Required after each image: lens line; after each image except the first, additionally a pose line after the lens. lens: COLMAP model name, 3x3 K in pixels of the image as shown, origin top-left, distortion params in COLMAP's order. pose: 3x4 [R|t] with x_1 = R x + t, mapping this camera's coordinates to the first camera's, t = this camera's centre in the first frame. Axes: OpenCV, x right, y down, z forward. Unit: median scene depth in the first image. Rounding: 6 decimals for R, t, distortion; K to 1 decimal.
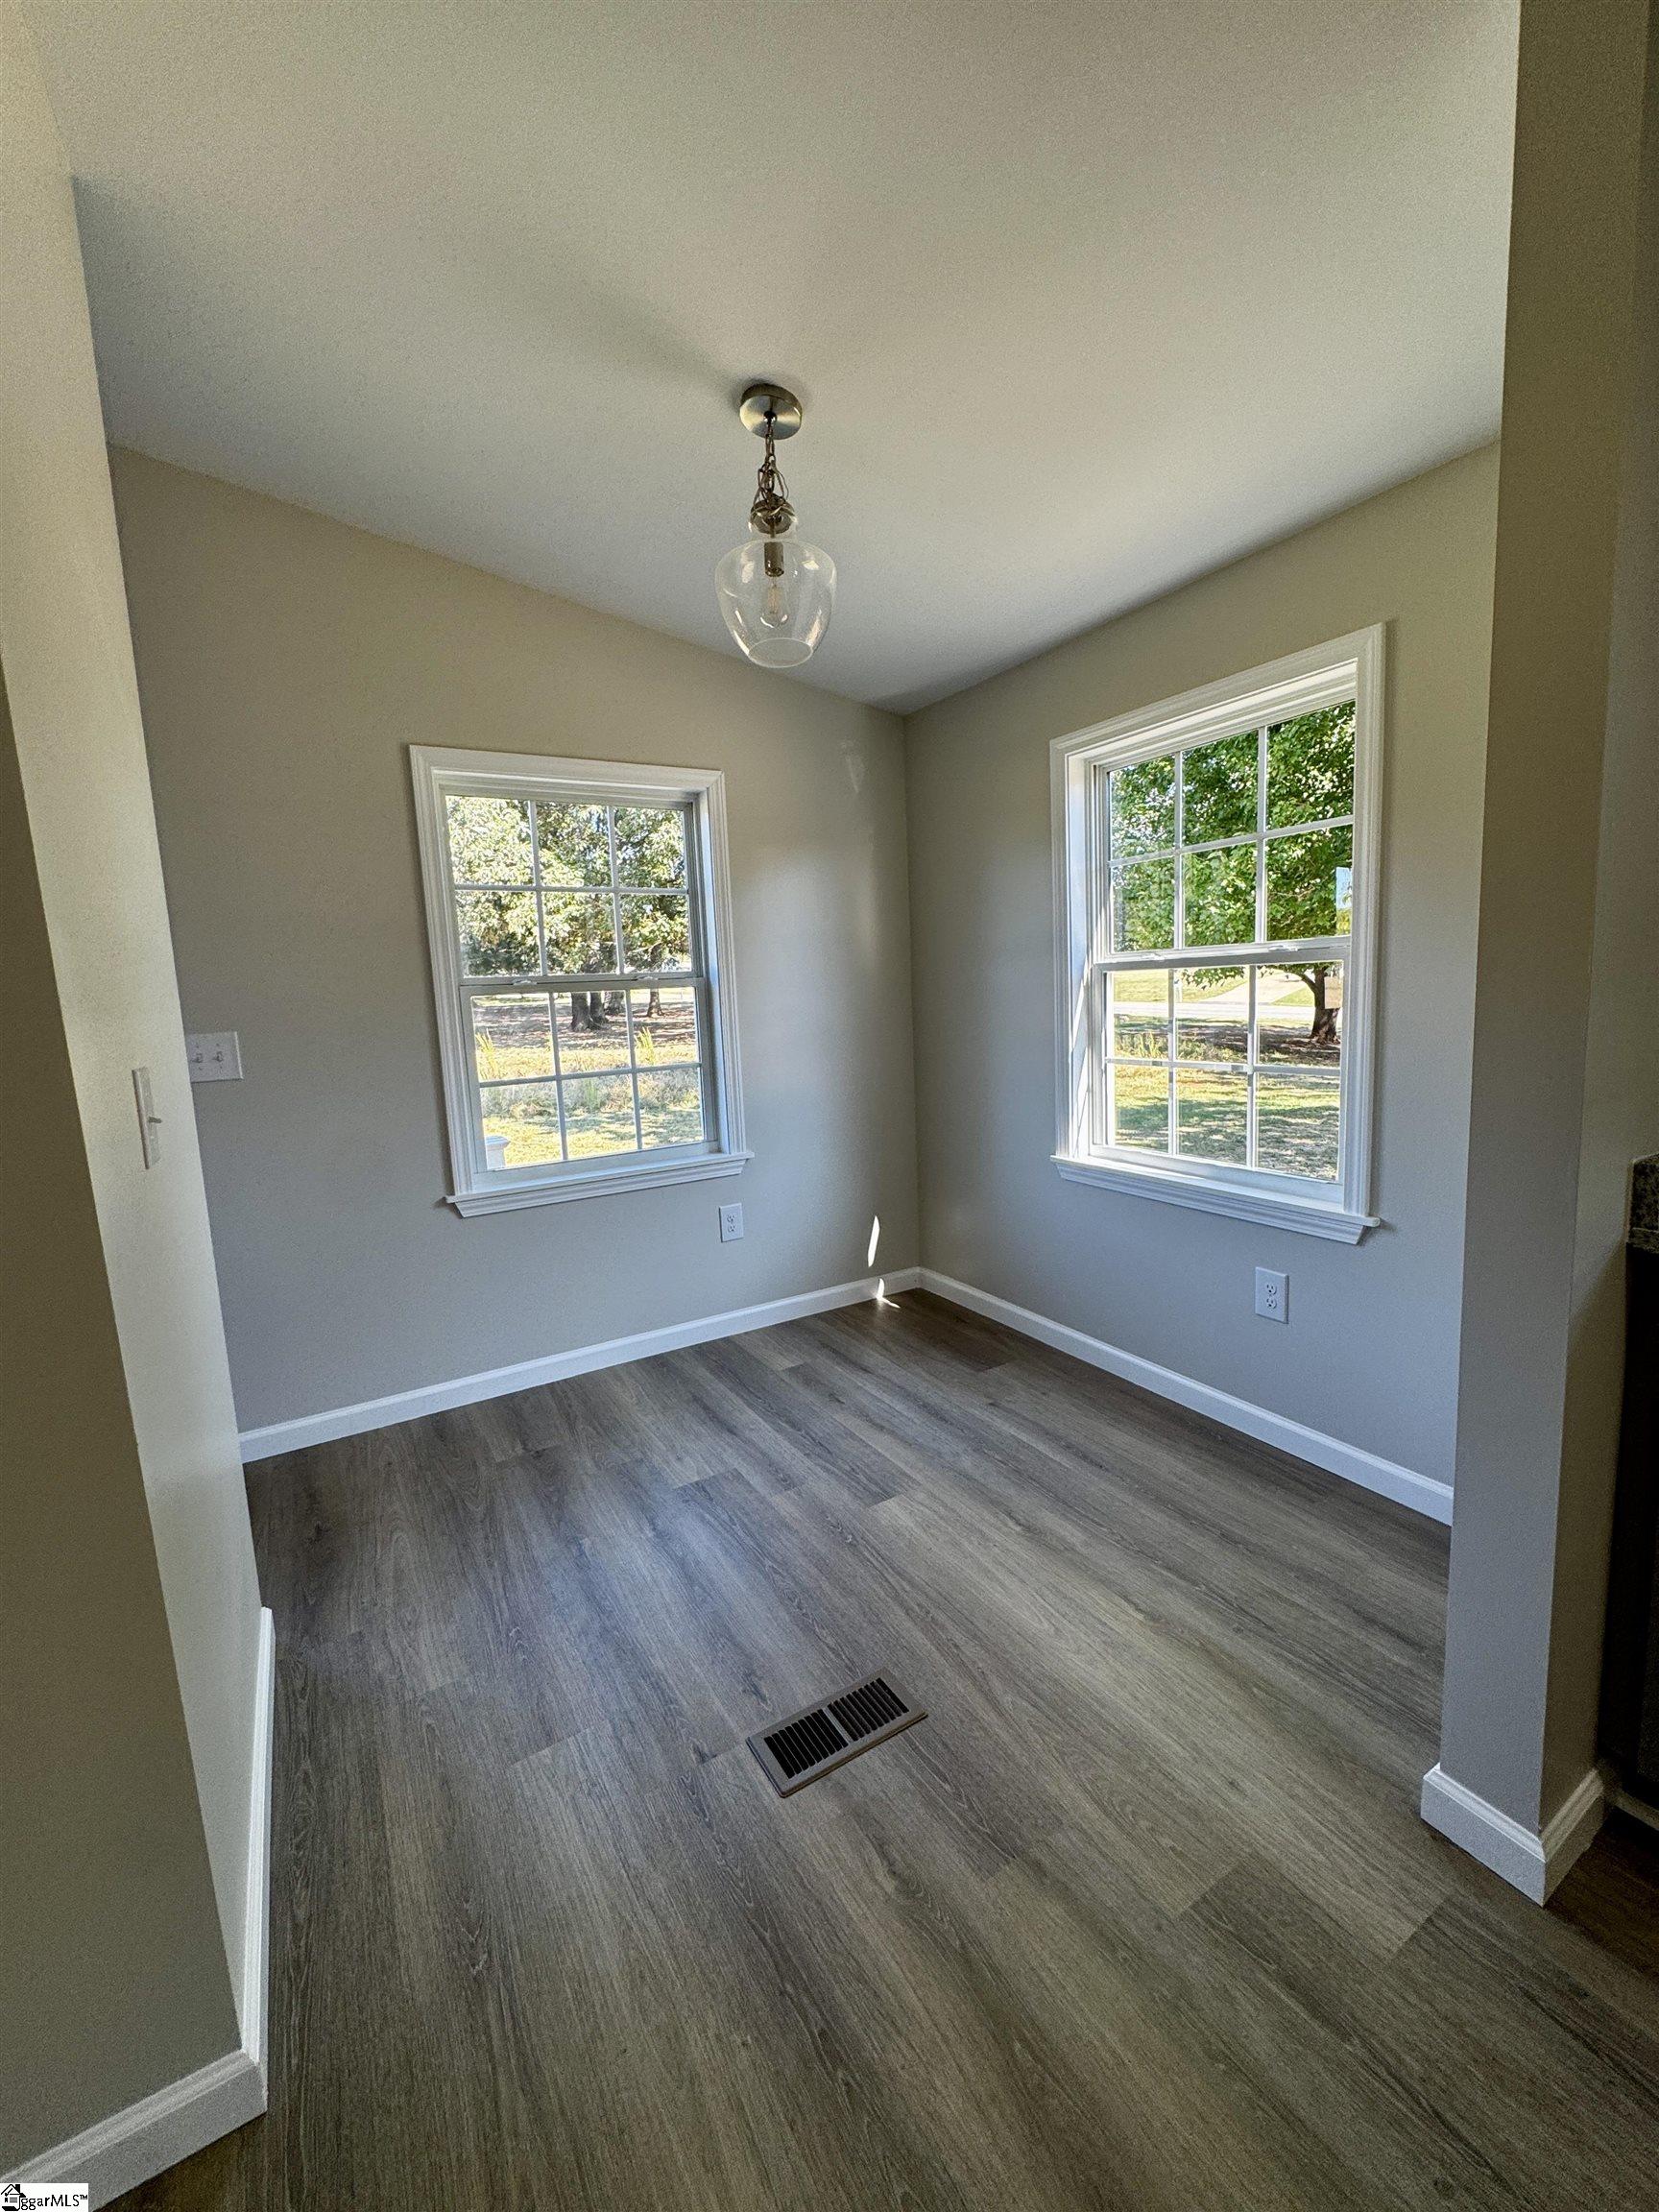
lens RADIAL K [[879.6, 0, 829.5], [0, 879.6, 1106.0], [0, 0, 1]] dist [-0.004577, -0.000027]
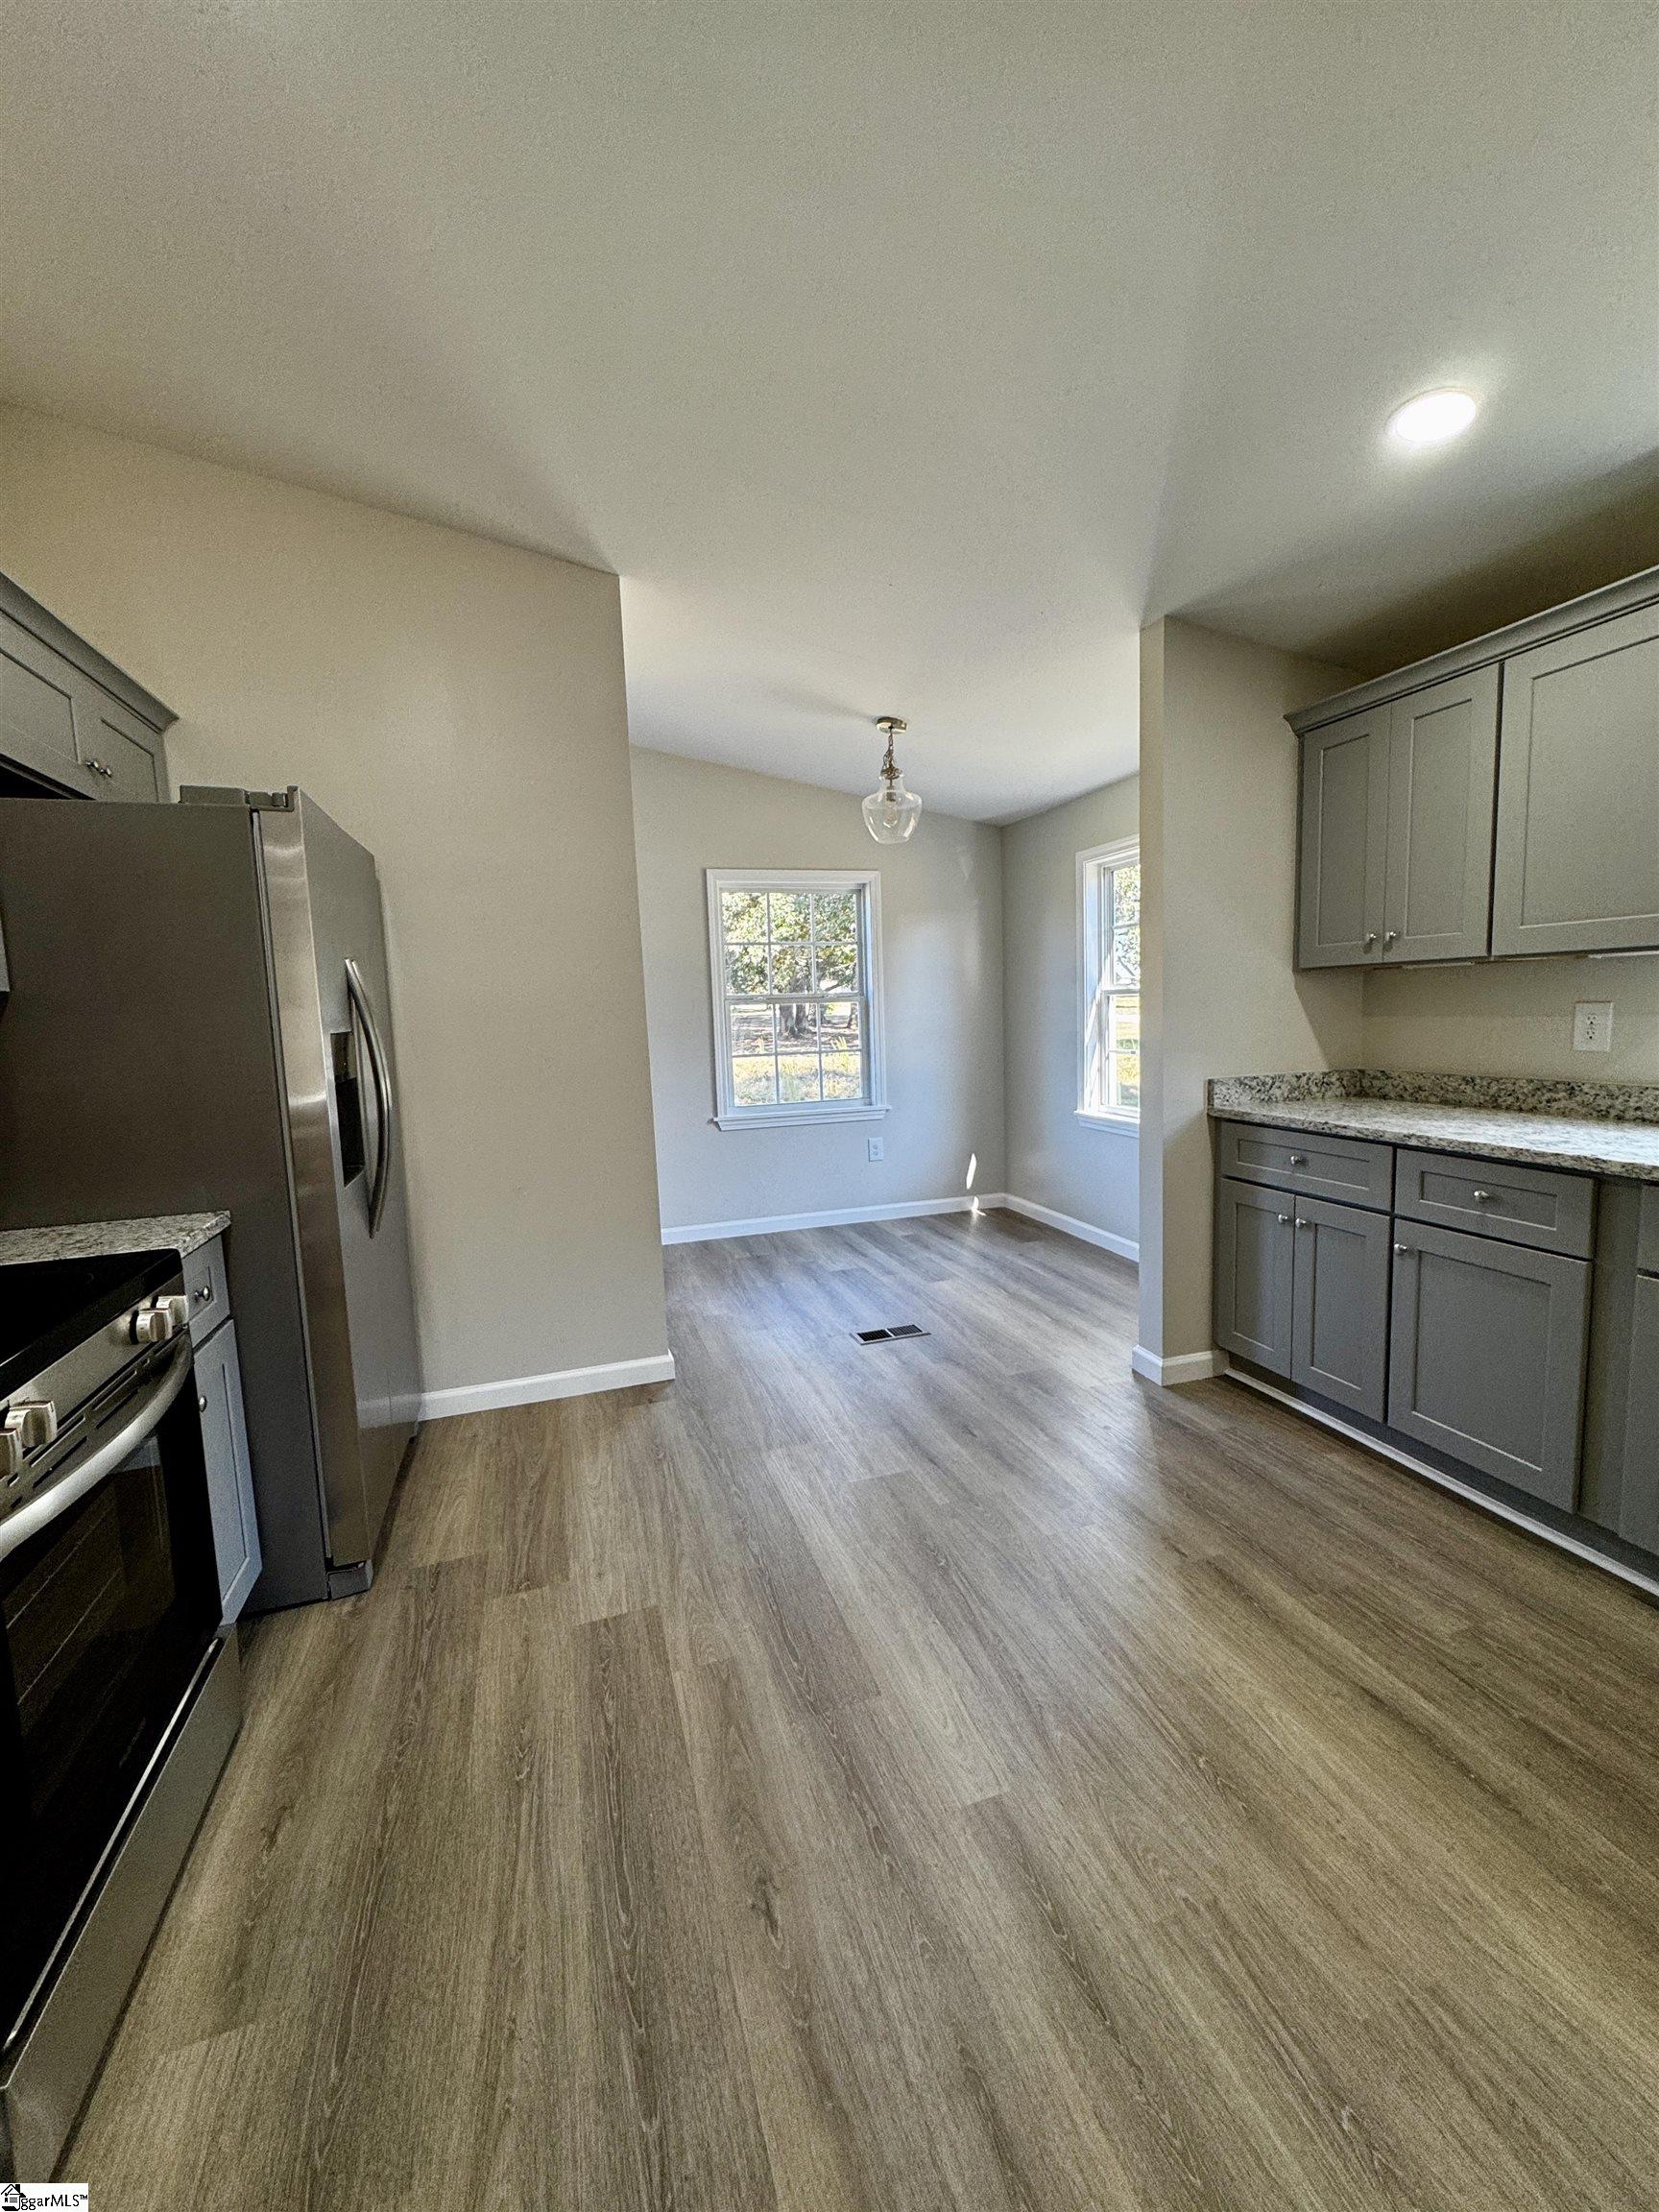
lens RADIAL K [[863.7, 0, 829.5], [0, 863.7, 1106.0], [0, 0, 1]] dist [0.000403, 0.000093]
pose [[0.974713, 0.037676, -0.220261, 0.174291], [-0.040726, 0.999127, -0.009324, 0.084398], [0.219717, 0.018058, 0.975396, -0.643763]]
